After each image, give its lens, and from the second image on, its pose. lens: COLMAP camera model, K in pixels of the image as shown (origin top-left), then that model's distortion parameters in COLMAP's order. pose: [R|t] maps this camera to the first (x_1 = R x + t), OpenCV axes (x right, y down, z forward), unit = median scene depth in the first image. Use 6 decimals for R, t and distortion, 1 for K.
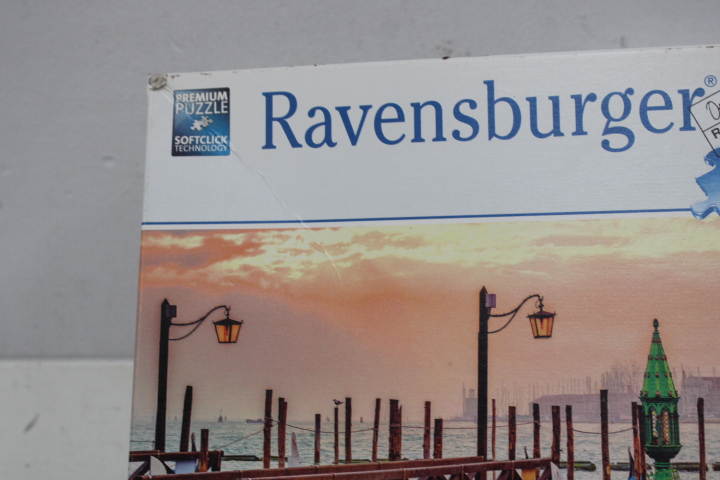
lens RADIAL K [[1119.3, 0, 362.5], [0, 1119.3, 235.5], [0, 0, 1]] dist [-0.019685, 0.000000]
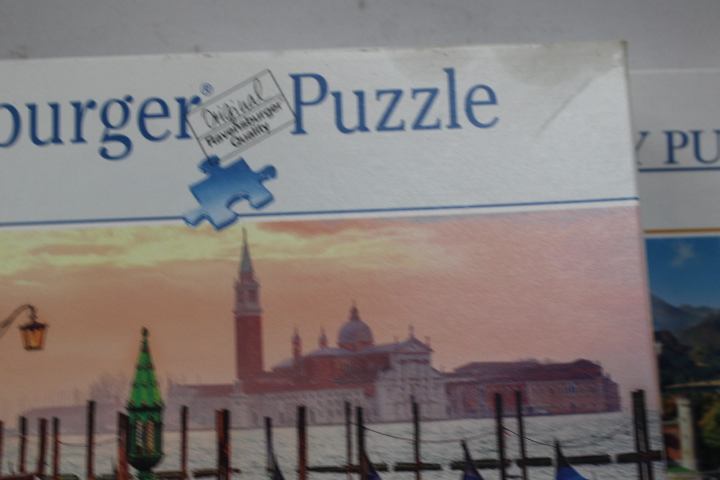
lens RADIAL K [[1119.3, 0, 338.3], [0, 1119.3, 231.6], [0, 0, 1]] dist [-0.019685, 0.000000]
pose [[0.986241, -0.011780, 0.164893, 0.255533], [0.011566, 0.999931, 0.002262, -0.010891], [-0.164908, -0.000323, 0.986309, -0.011286]]
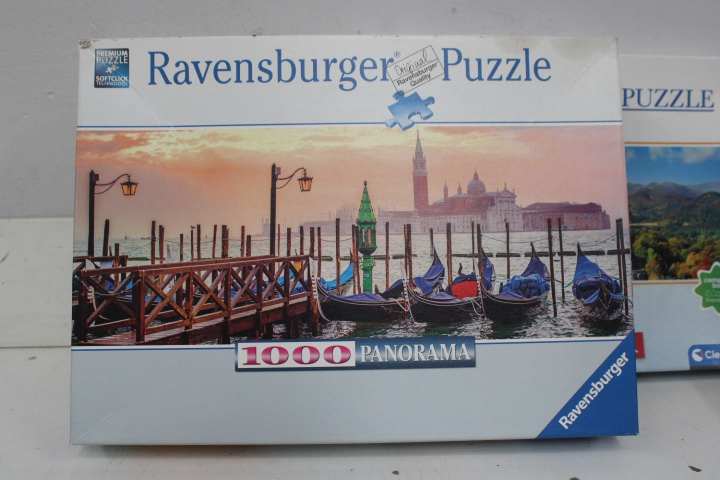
lens RADIAL K [[728.6, 0, 381.2], [0, 728.6, 231.1], [0, 0, 1]] dist [-0.102749, 0.000000]
pose [[0.975625, -0.007325, 0.219321, 0.017883], [-0.015100, 0.994833, 0.100397, 0.033464], [-0.218924, -0.101261, 0.970473, -0.193426]]
